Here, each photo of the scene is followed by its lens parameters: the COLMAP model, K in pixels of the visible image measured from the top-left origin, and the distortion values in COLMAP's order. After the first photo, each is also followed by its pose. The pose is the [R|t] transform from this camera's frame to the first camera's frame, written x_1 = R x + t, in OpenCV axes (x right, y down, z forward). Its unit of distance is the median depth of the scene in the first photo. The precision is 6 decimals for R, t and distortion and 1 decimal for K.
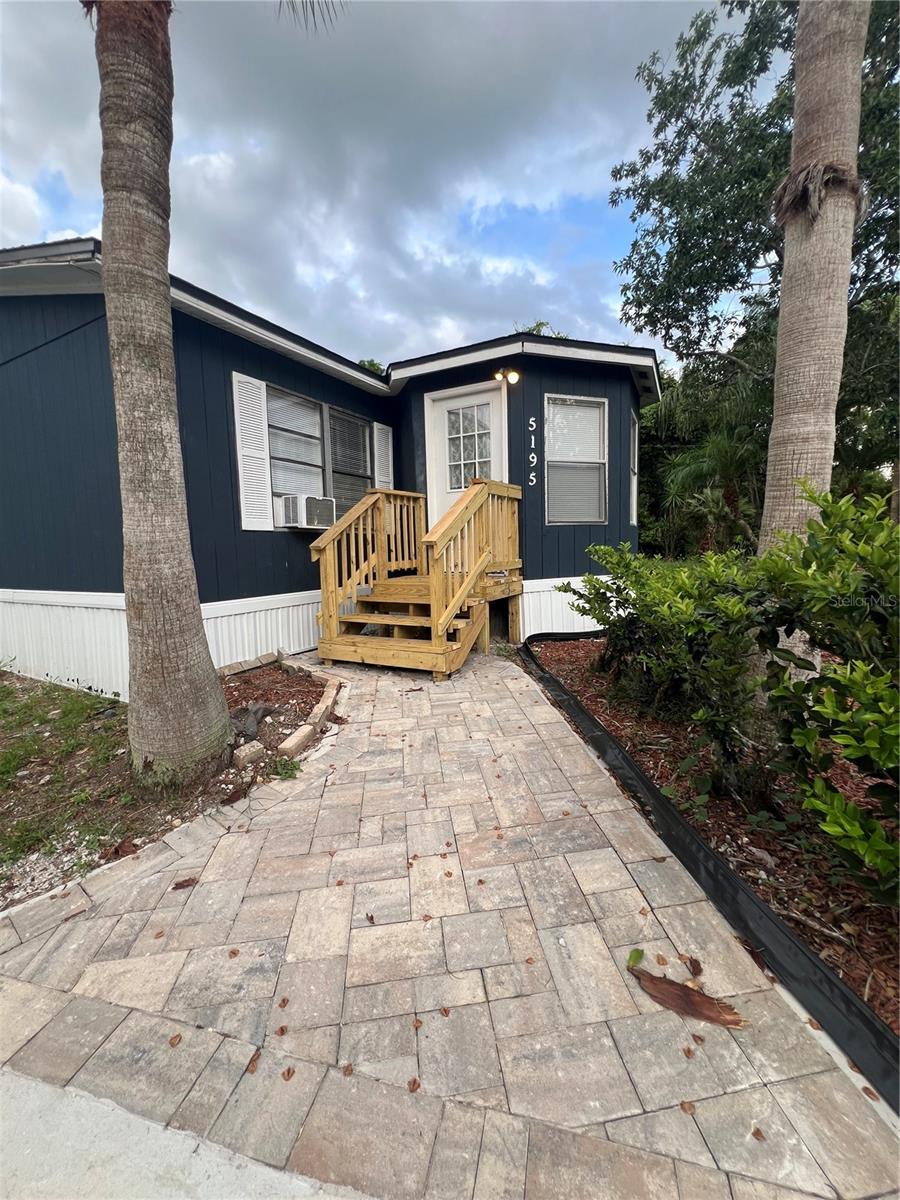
lens RADIAL K [[511.2, 0, 463.1], [0, 511.2, 611.0], [0, 0, 1]] dist [-0.001142, 0.000110]
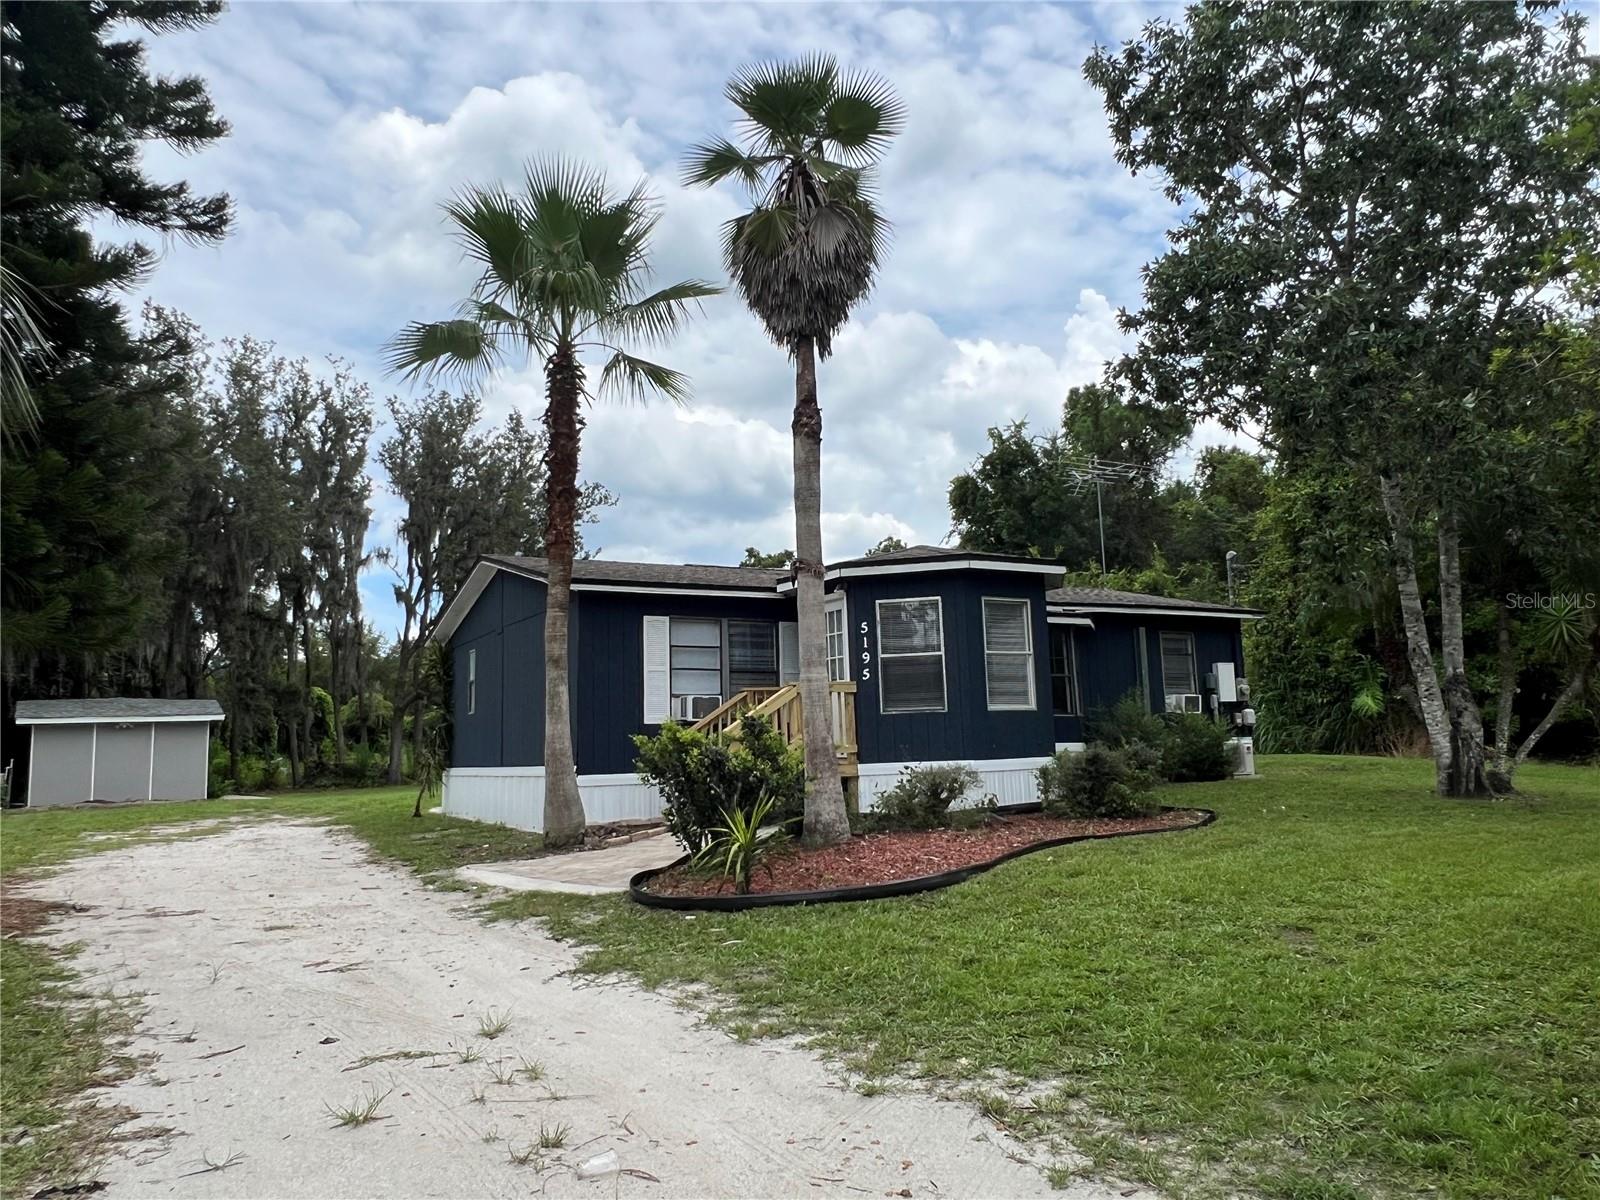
lens RADIAL K [[1108.2, 0, 800.2], [0, 1108.2, 598.8], [0, 0, 1]] dist [0.051355, 0.000067]
pose [[0.850582, -0.065331, -0.521769, 1.327440], [-0.044338, 0.979808, -0.194961, 0.065809], [0.523970, 0.188965, 0.830510, -1.174471]]
